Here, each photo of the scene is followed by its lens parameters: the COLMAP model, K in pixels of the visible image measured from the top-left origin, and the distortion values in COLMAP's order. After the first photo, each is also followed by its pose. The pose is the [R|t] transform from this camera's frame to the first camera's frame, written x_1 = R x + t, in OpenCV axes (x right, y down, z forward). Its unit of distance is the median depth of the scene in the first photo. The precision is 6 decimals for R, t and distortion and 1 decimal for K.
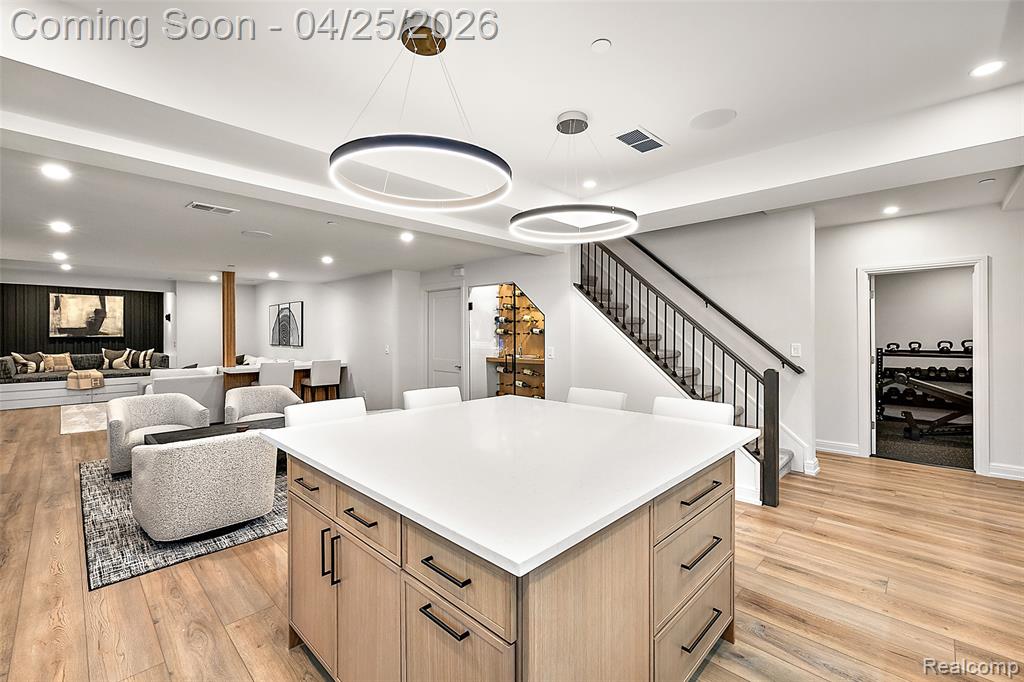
lens RADIAL K [[442.3, 0, 510.6], [0, 442.3, 334.0], [0, 0, 1]] dist [0.008226, 0.000207]
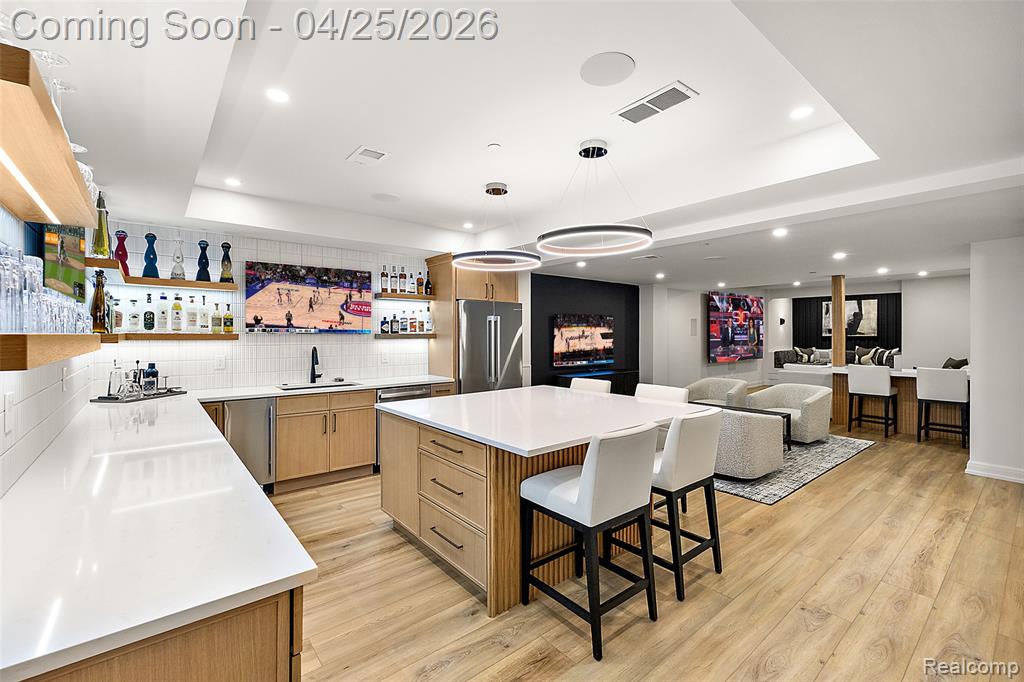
lens RADIAL K [[442.3, 0, 518.5], [0, 442.3, 337.2], [0, 0, 1]] dist [0.008226, 0.000207]
pose [[-0.092985, 0.011287, -0.995604, 0.328836], [0.003132, 0.999934, 0.011044, -0.006572], [0.995663, -0.002092, -0.093014, 0.241002]]
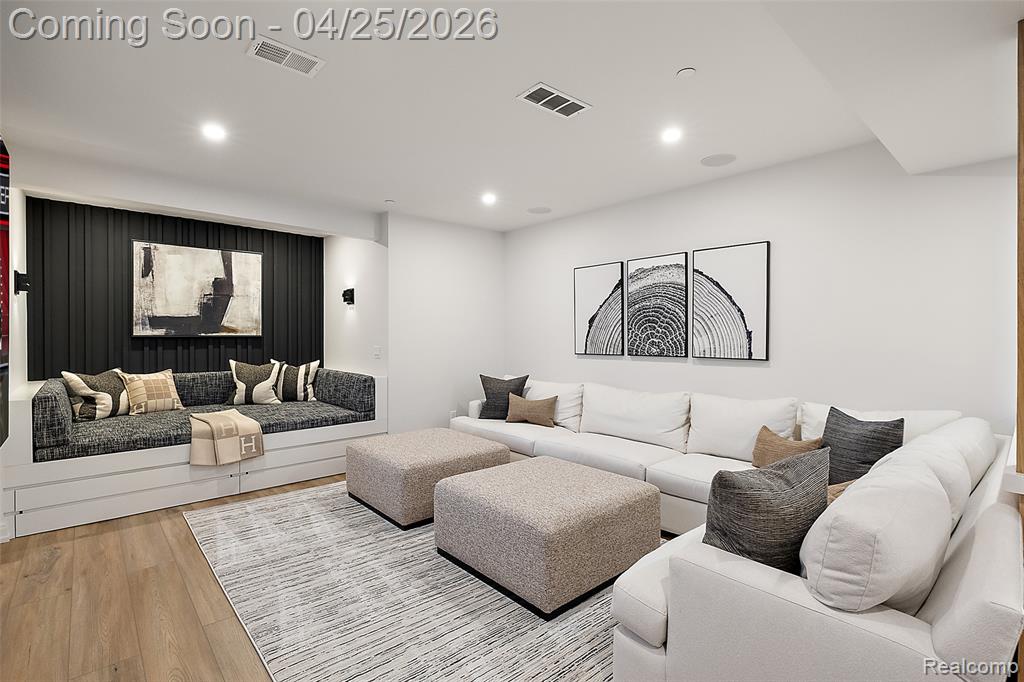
lens RADIAL K [[481.2, 0, 504.4], [0, 481.2, 337.1], [0, 0, 1]] dist [-0.003092, 0.000419]
pose [[0.997519, 0.001480, -0.070382, -0.611043], [-0.001531, 0.999999, -0.000670, 0.008061], [0.070381, 0.000776, 0.997520, 0.527999]]
